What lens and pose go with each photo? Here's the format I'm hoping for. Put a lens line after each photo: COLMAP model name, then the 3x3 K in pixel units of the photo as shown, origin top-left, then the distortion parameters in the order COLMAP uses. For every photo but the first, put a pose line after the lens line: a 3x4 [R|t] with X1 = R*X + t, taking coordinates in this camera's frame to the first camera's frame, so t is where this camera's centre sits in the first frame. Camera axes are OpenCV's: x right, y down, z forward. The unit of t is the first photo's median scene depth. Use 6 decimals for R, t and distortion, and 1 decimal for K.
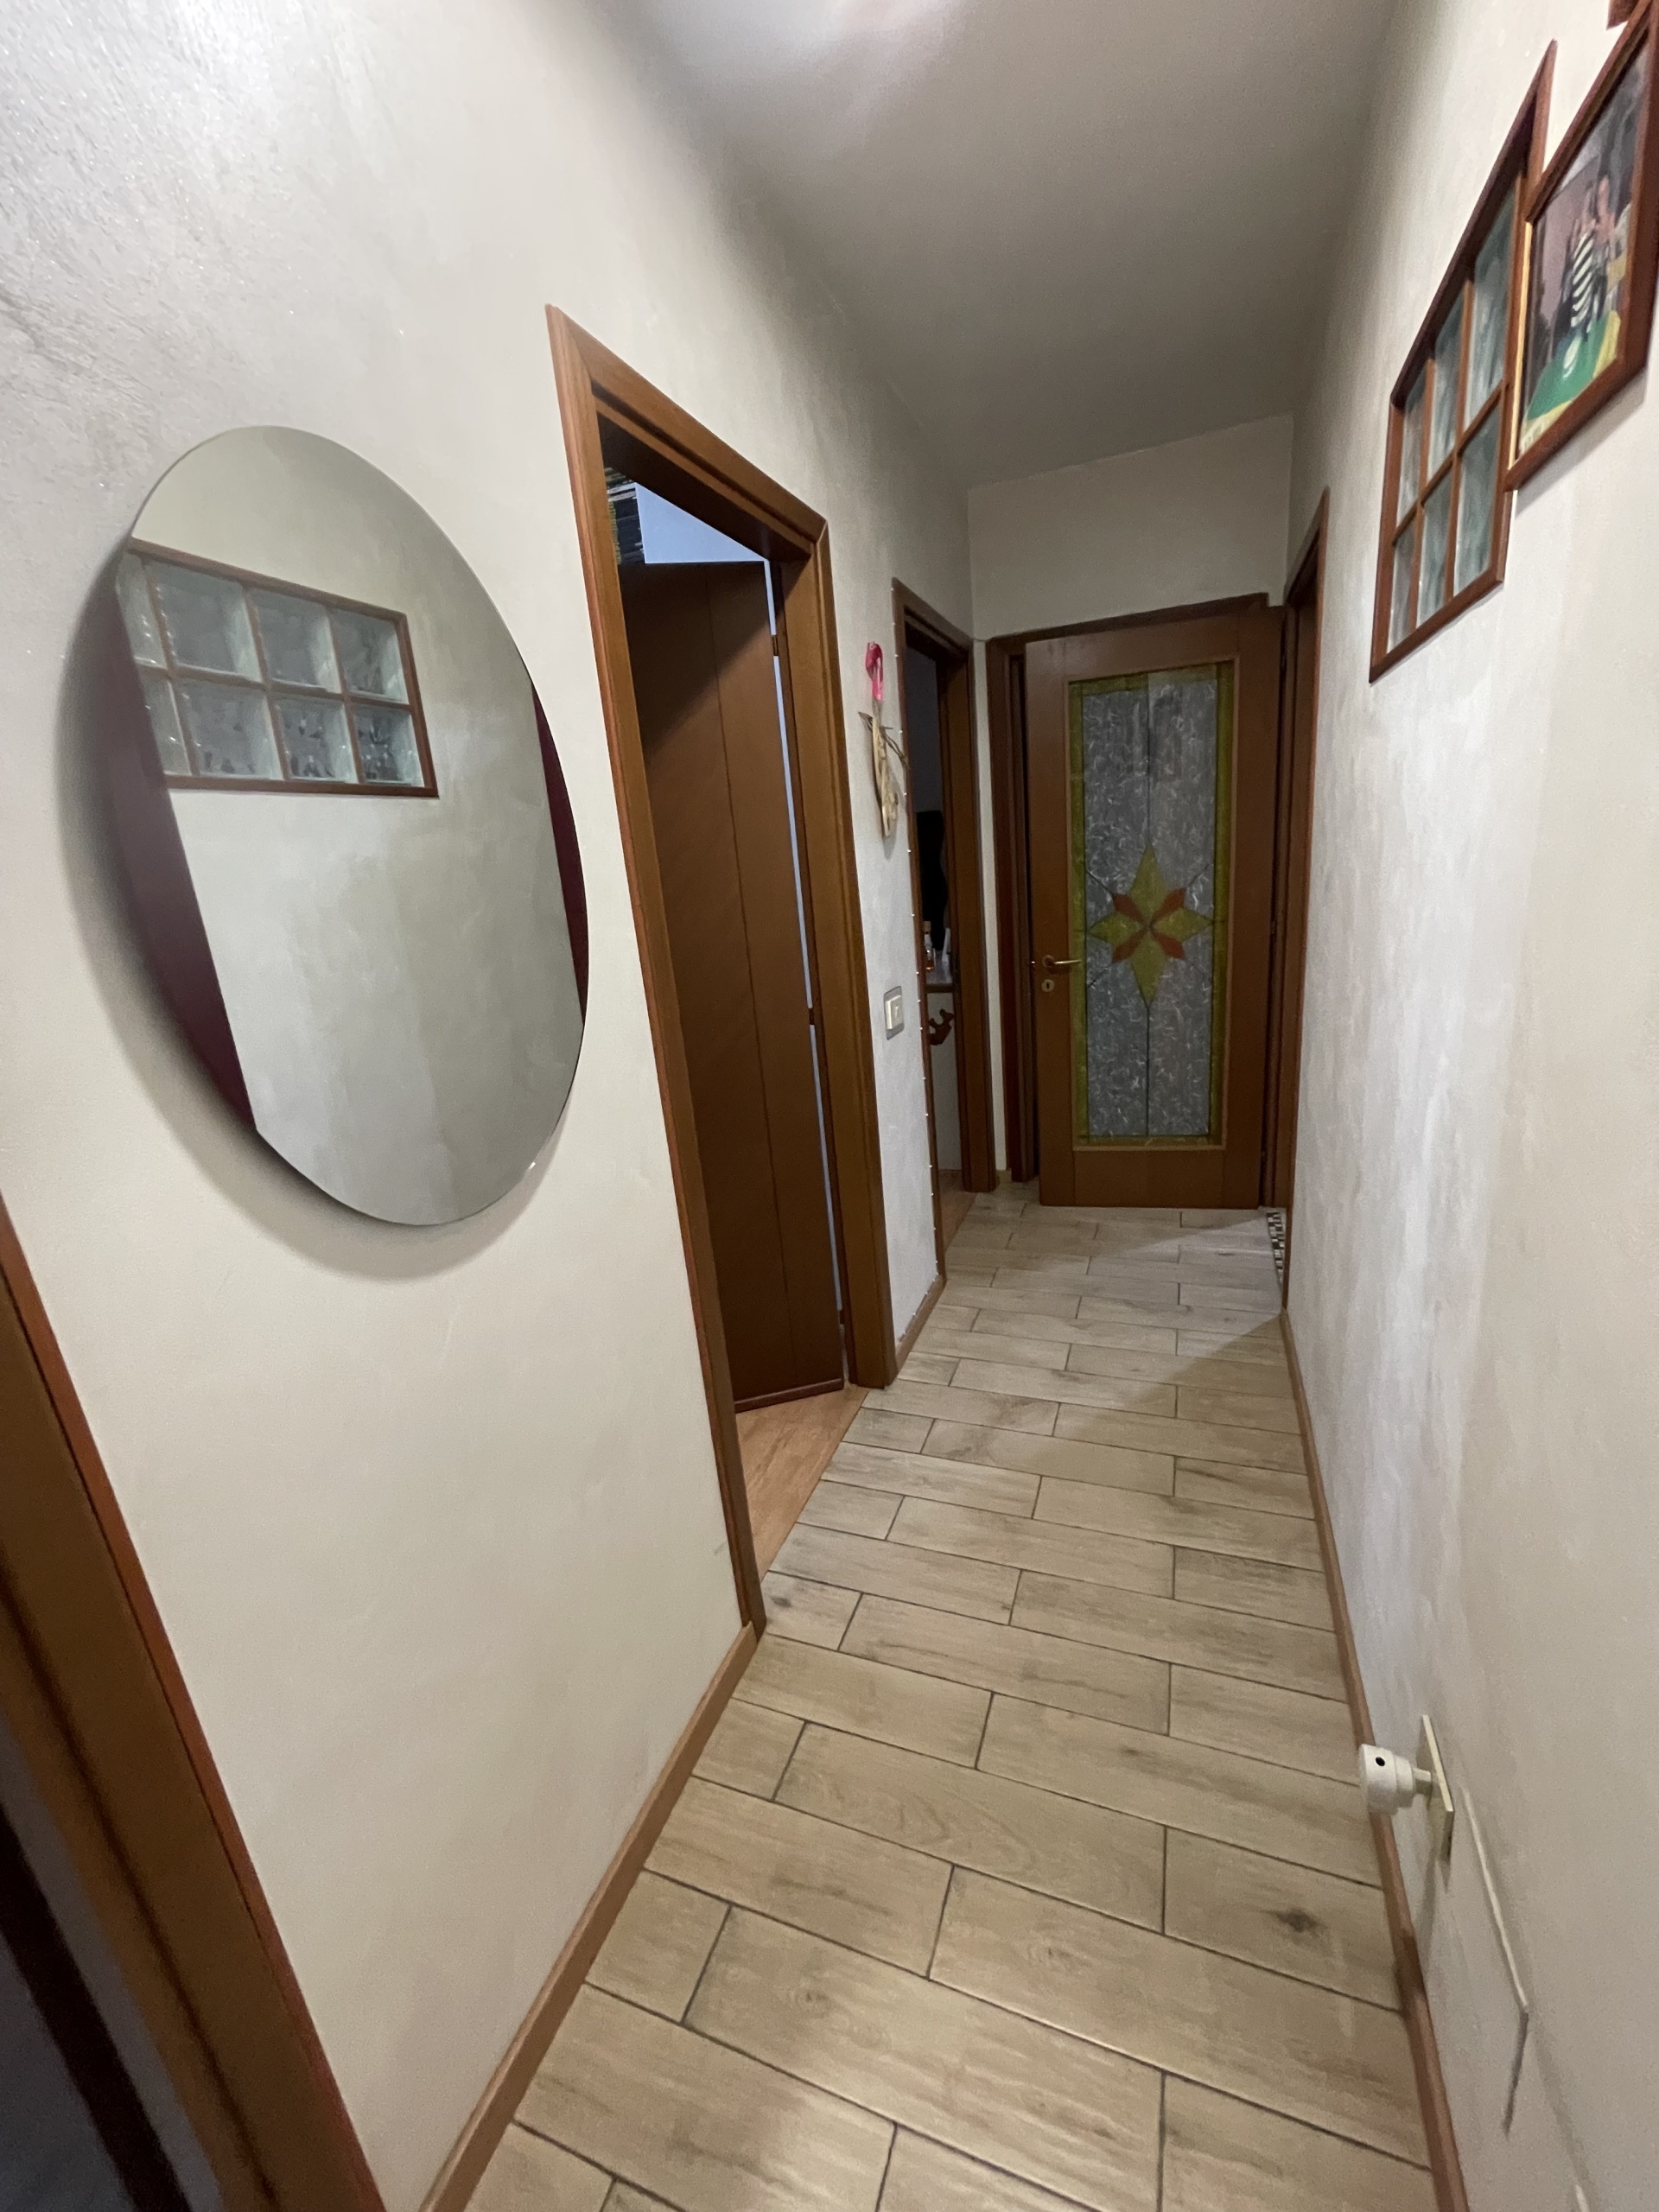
lens RADIAL K [[897.5, 0, 830.0], [0, 897.5, 1103.8], [0, 0, 1]] dist [-0.003853, 0.000613]
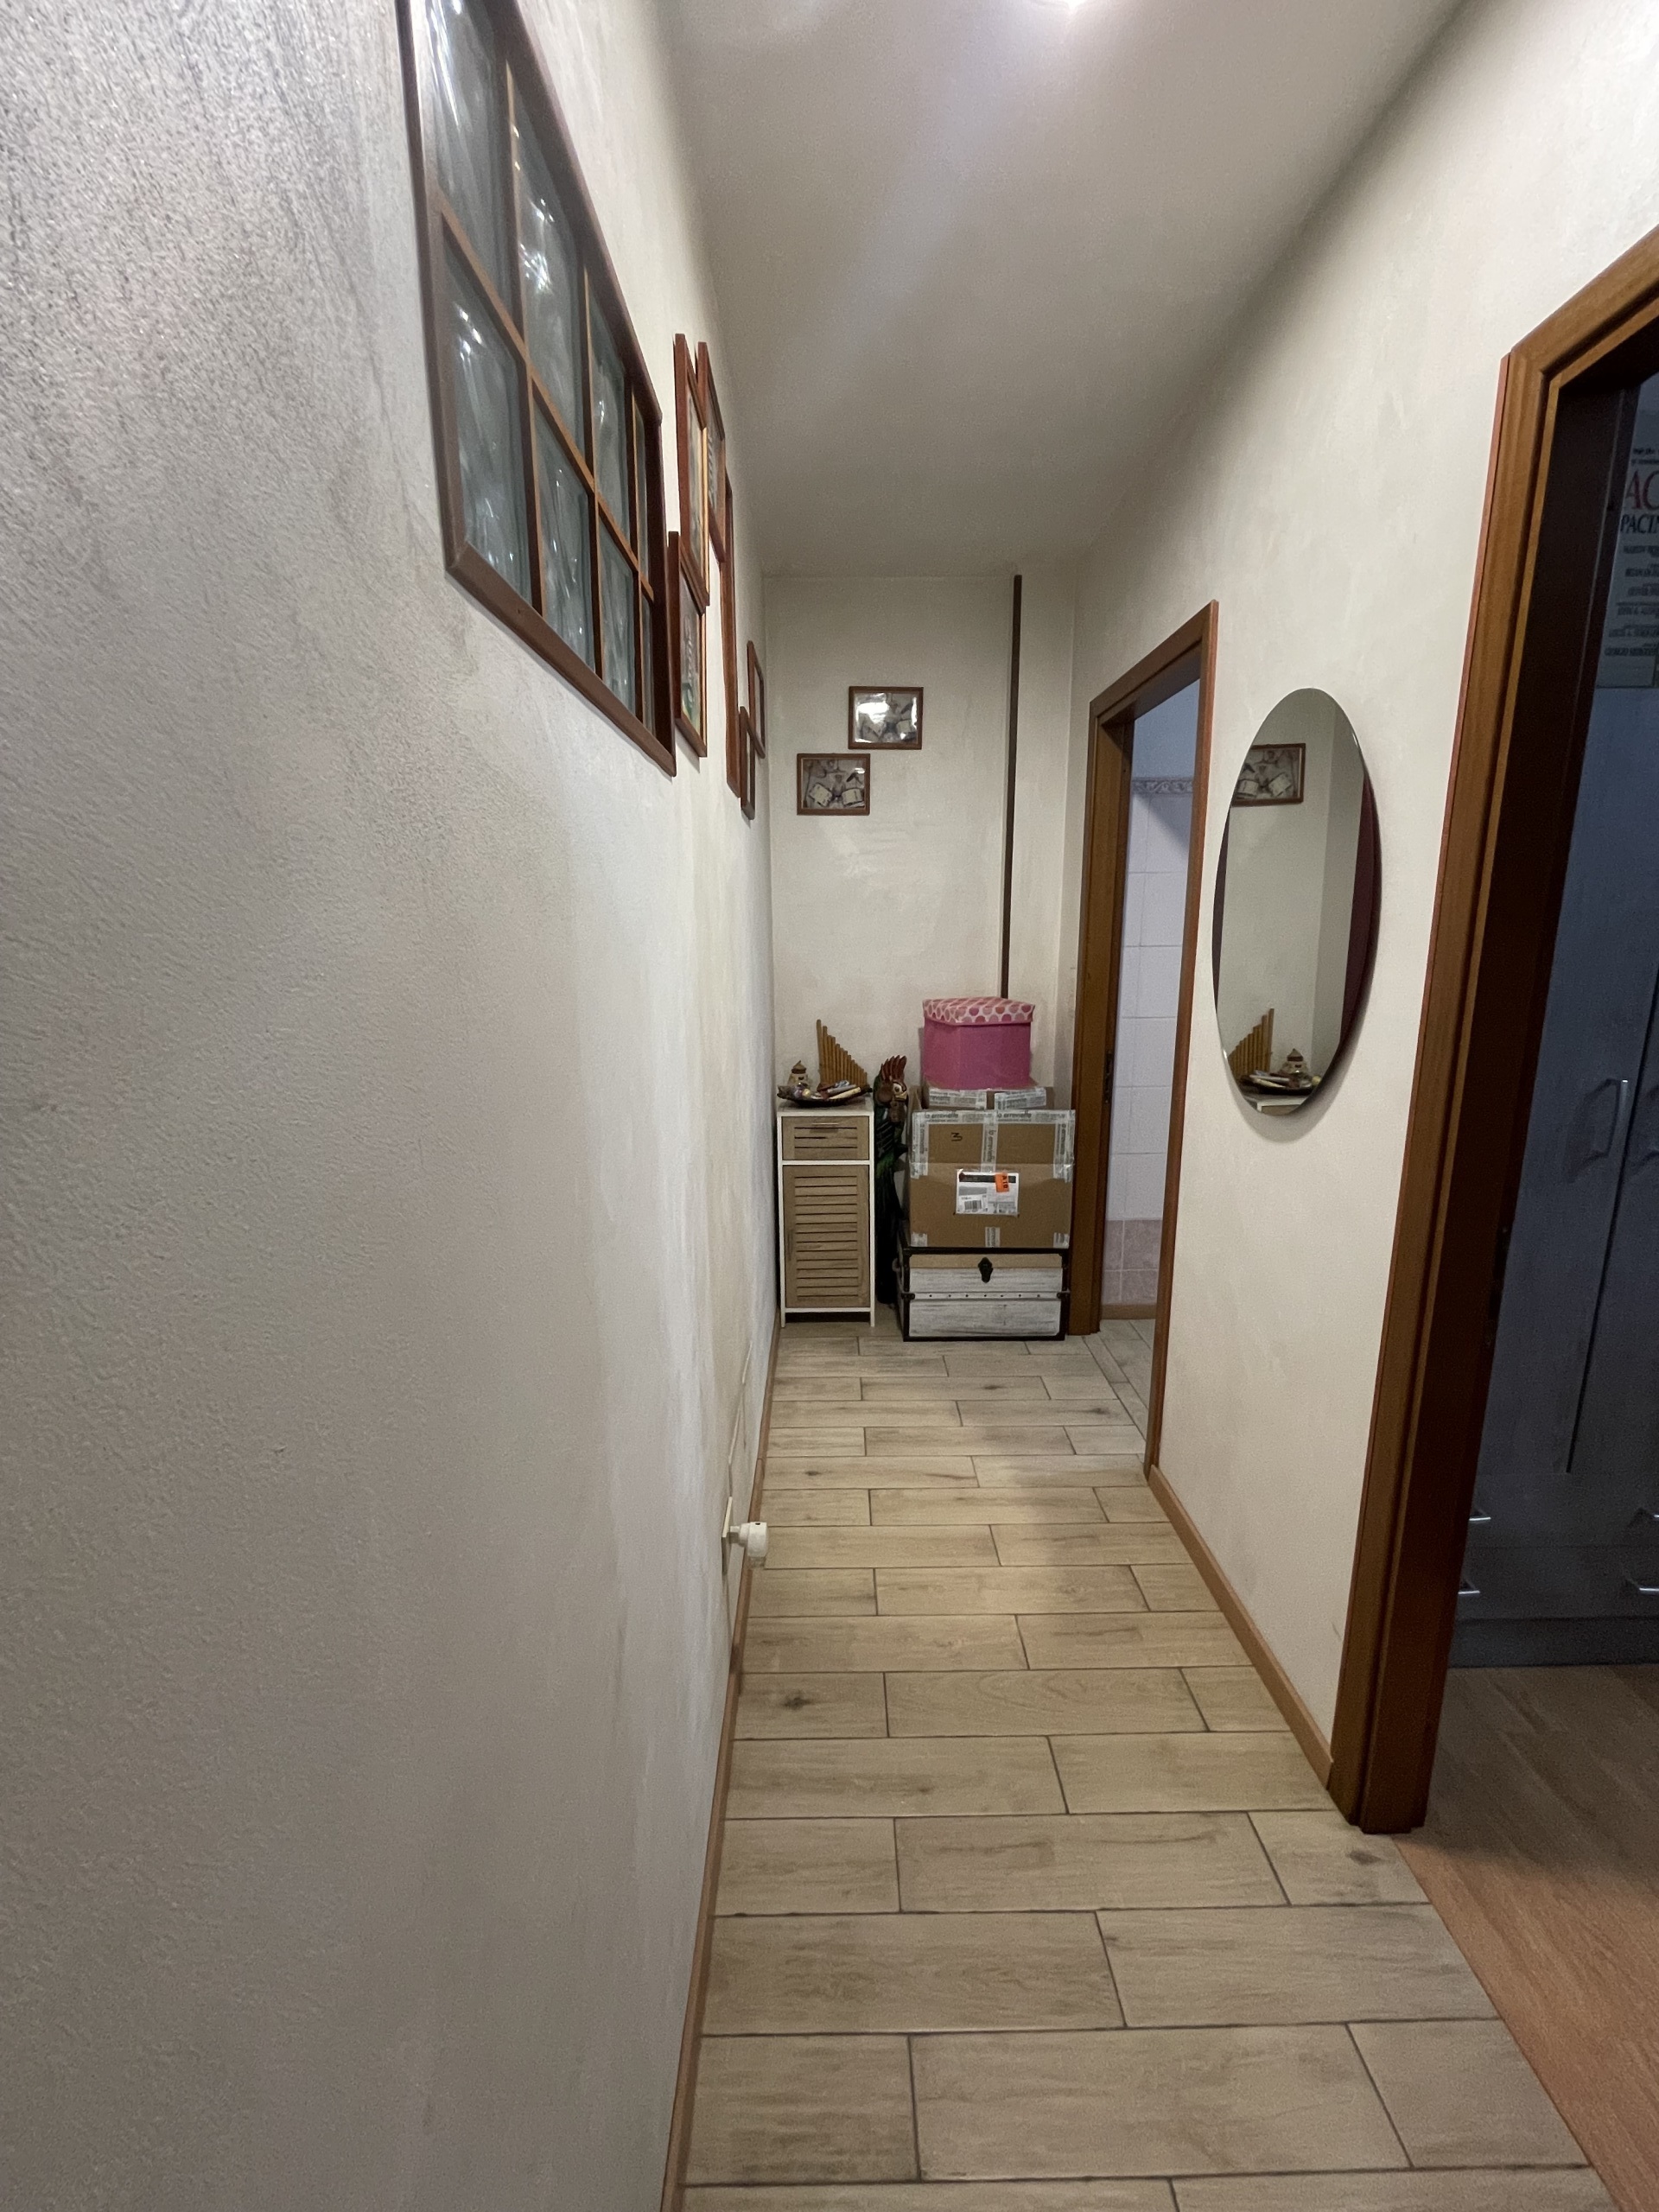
lens RADIAL K [[897.5, 0, 832.6], [0, 897.5, 1102.9], [0, 0, 1]] dist [-0.003853, 0.000613]
pose [[-0.927051, 0.168037, -0.335172, 0.679334], [-0.009413, 0.883233, 0.468840, -0.500997], [0.374817, 0.437793, -0.817220, 1.523371]]
